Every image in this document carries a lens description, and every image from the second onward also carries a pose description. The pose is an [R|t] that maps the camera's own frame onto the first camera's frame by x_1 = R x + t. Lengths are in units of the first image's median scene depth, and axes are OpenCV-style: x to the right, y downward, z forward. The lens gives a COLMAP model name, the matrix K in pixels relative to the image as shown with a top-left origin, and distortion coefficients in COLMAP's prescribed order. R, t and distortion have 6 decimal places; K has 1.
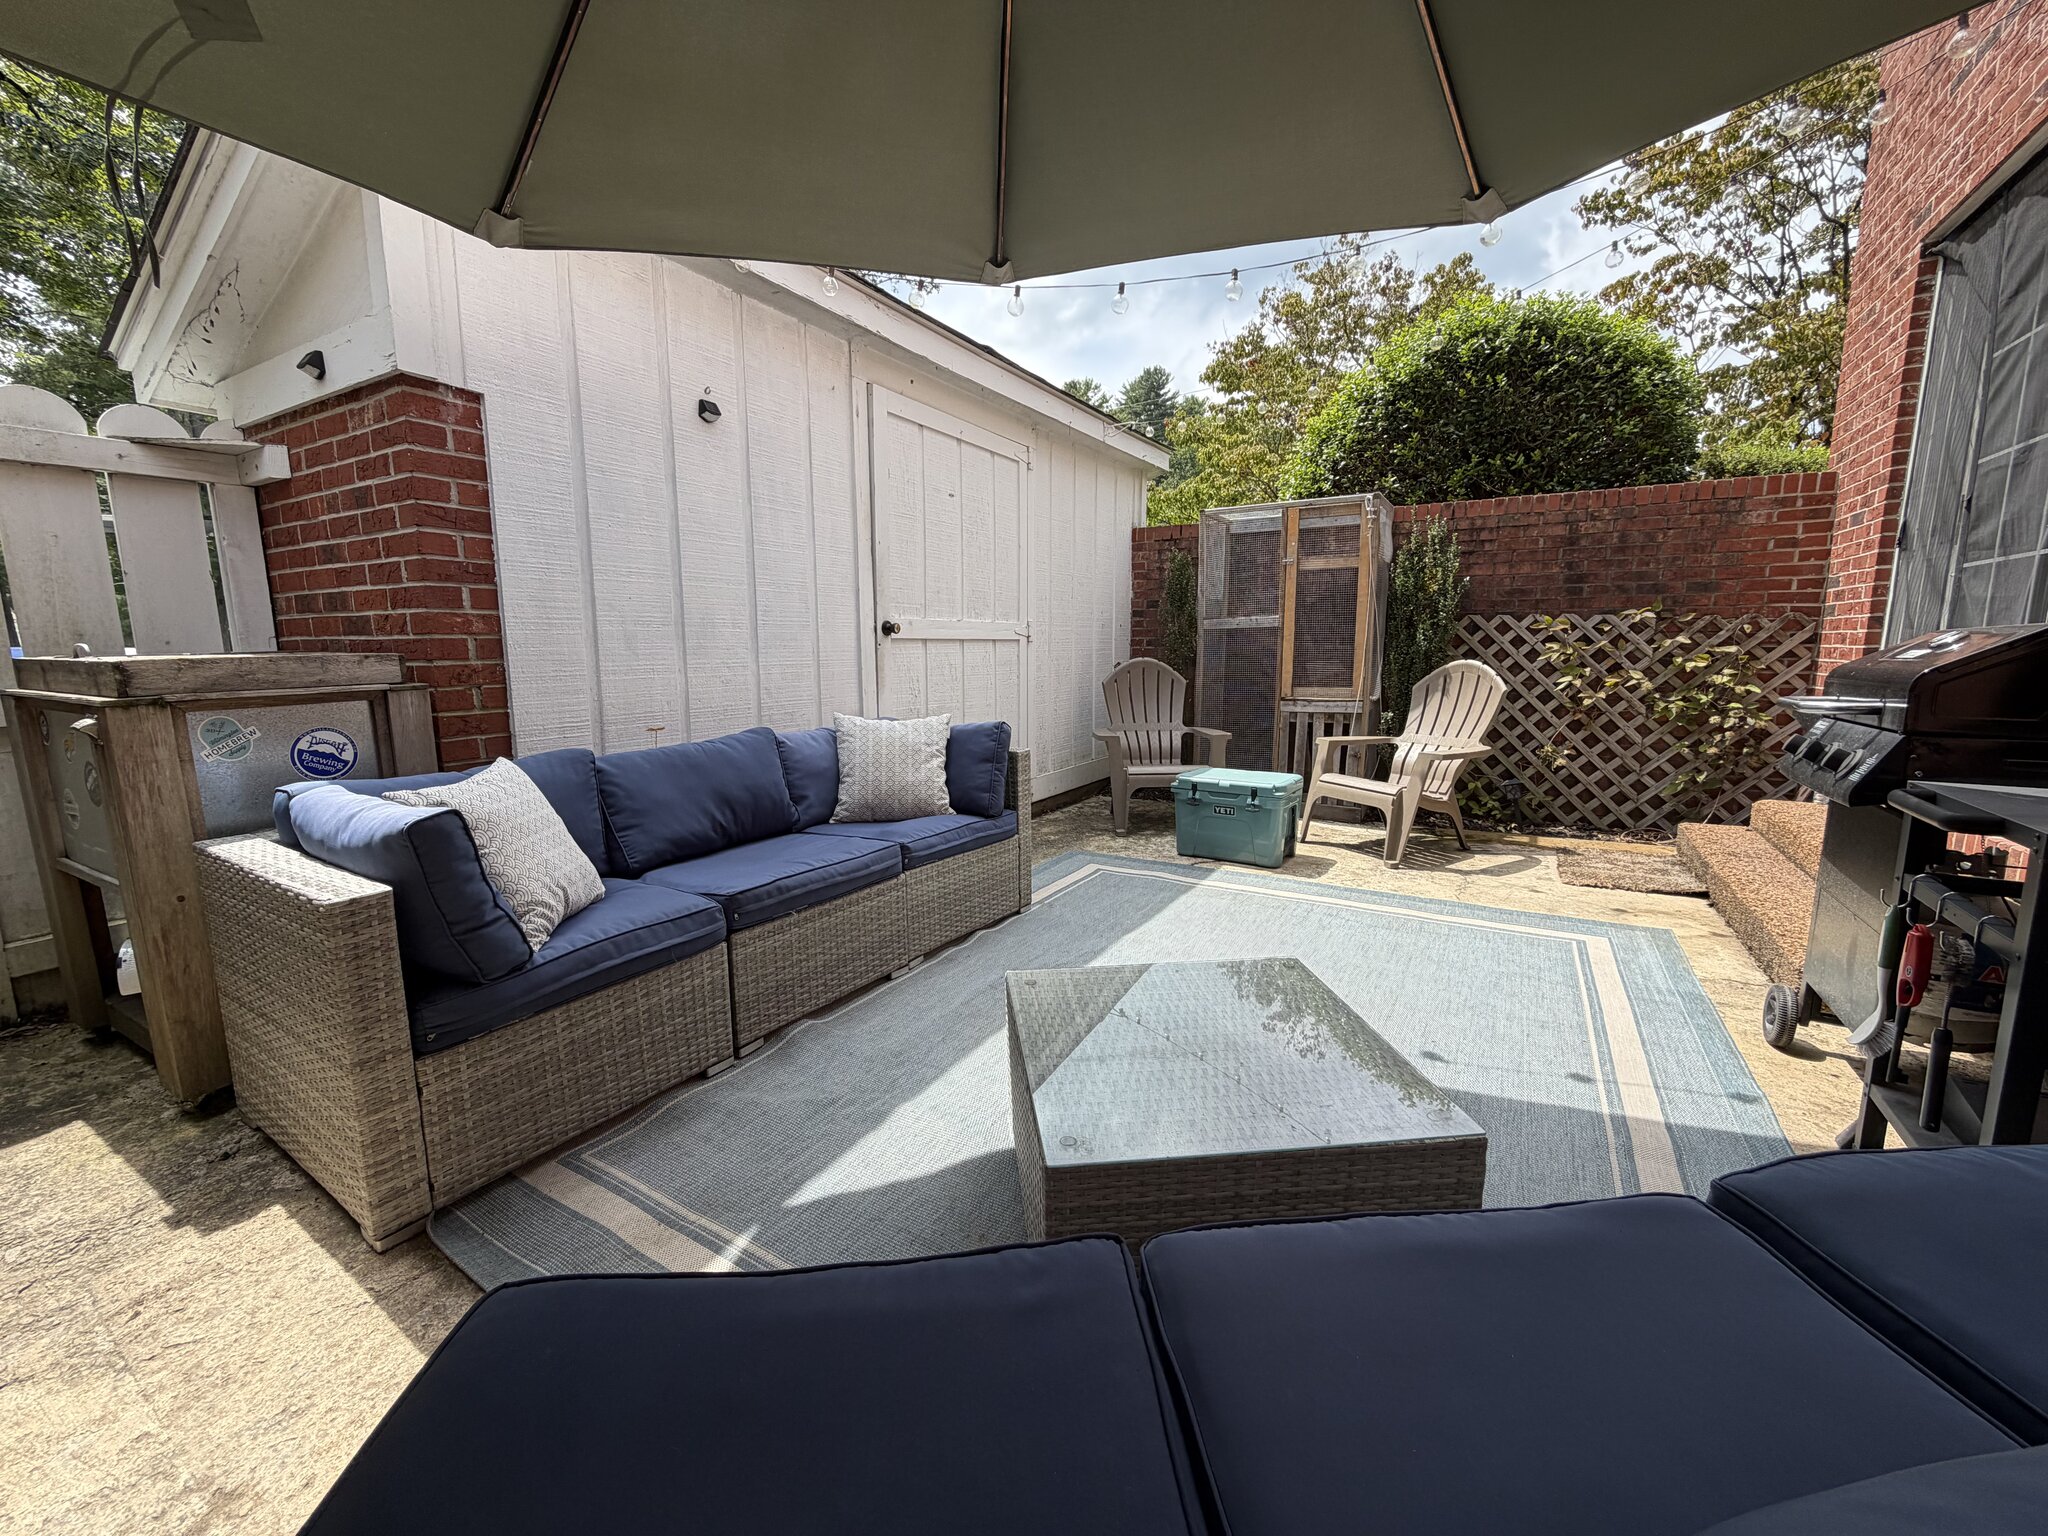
lens RADIAL K [[813.9, 0, 1014.3], [0, 813.9, 763.0], [0, 0, 1]] dist [-0.001575, -0.000118]
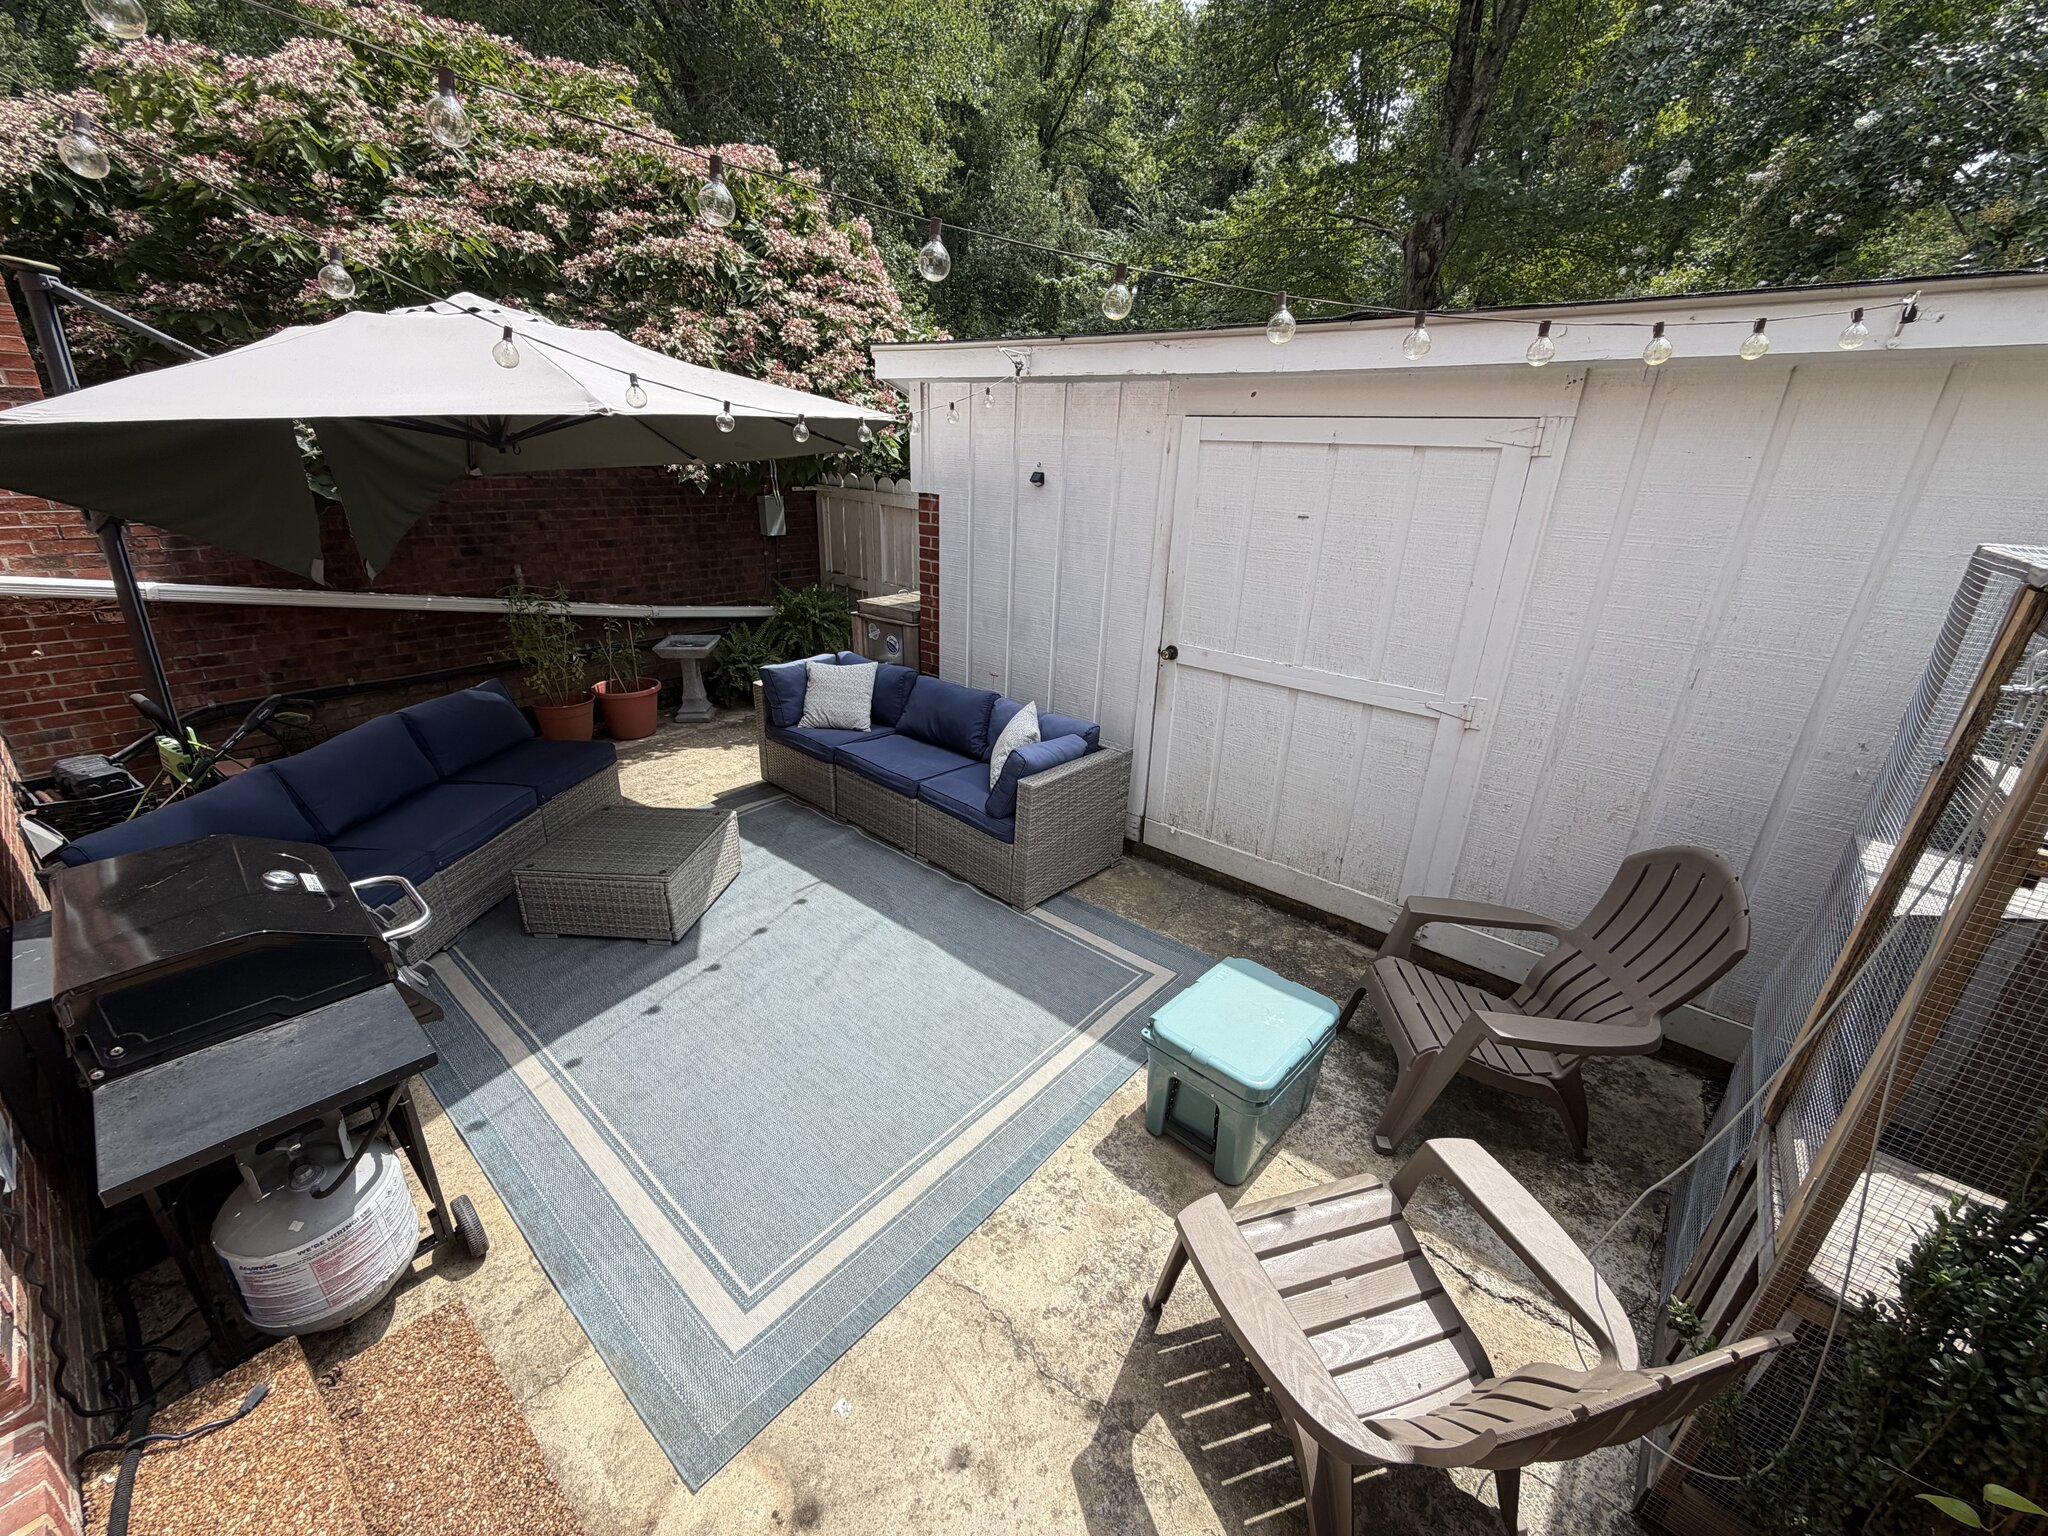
lens RADIAL K [[813.9, 0, 1014.3], [0, 813.9, 763.0], [0, 0, 1]] dist [-0.001575, -0.000118]
pose [[-0.166452, 0.352766, -0.920788, 0.777674], [-0.179280, 0.907423, 0.380055, -0.347798], [0.969615, 0.228340, -0.087798, 0.807061]]
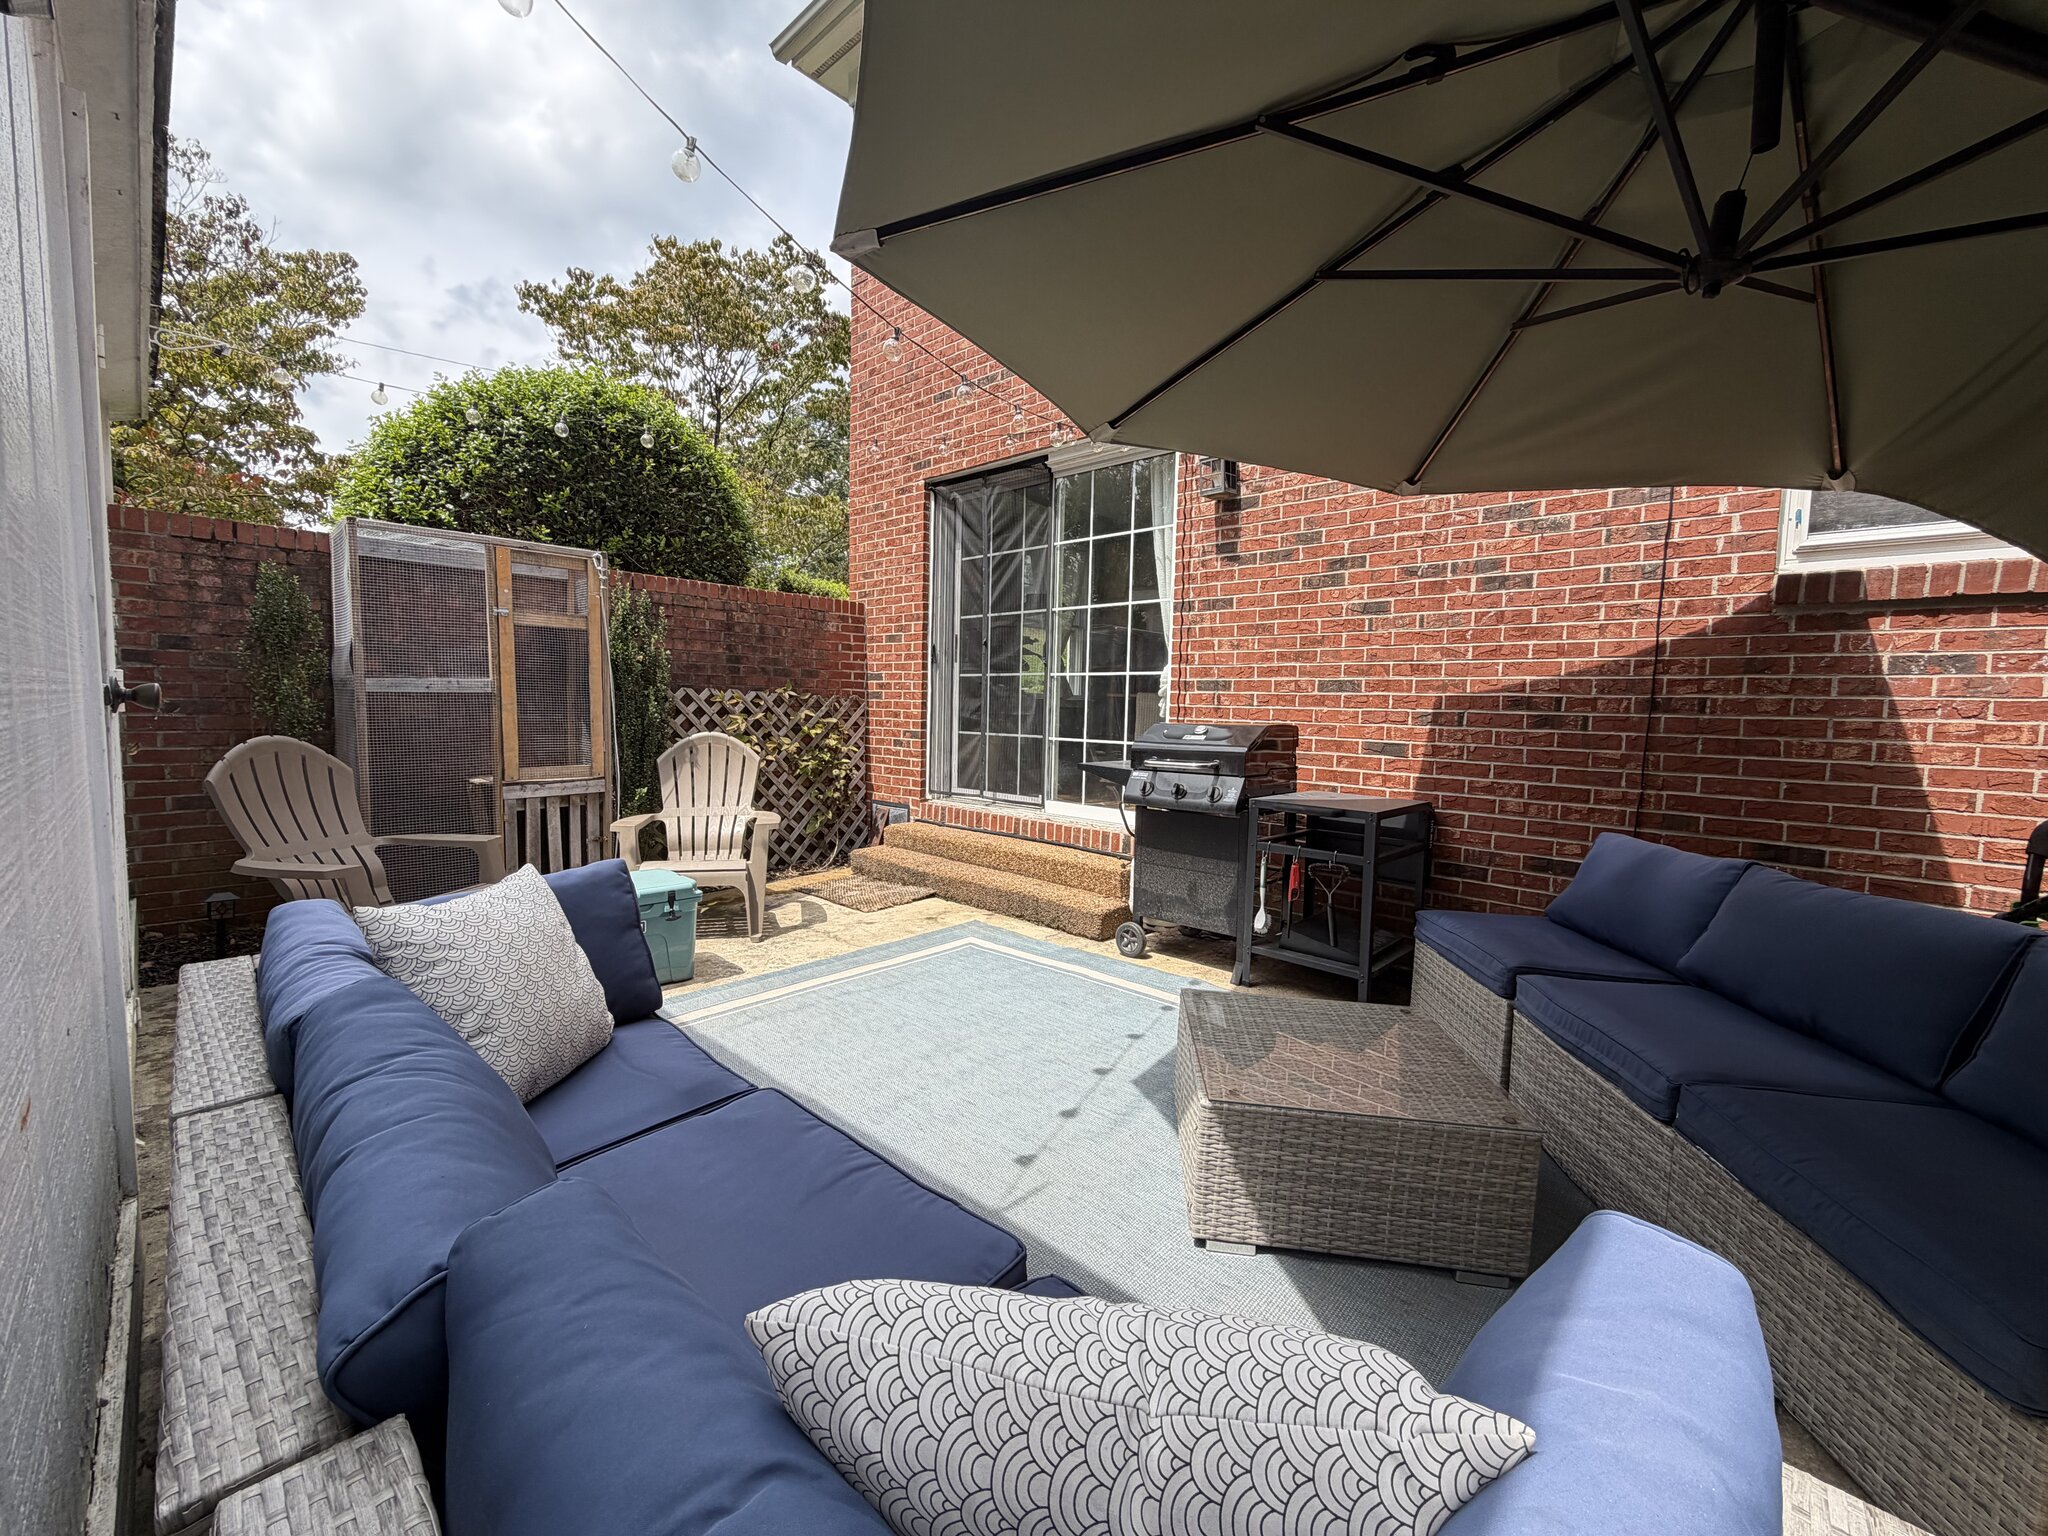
lens RADIAL K [[813.9, 0, 1014.3], [0, 813.9, 763.0], [0, 0, 1]] dist [-0.001575, -0.000118]
pose [[0.204079, -0.059845, 0.977123, -0.404528], [0.118595, 0.992290, 0.036005, -0.081373], [-0.971744, 0.108534, 0.209603, 0.420132]]
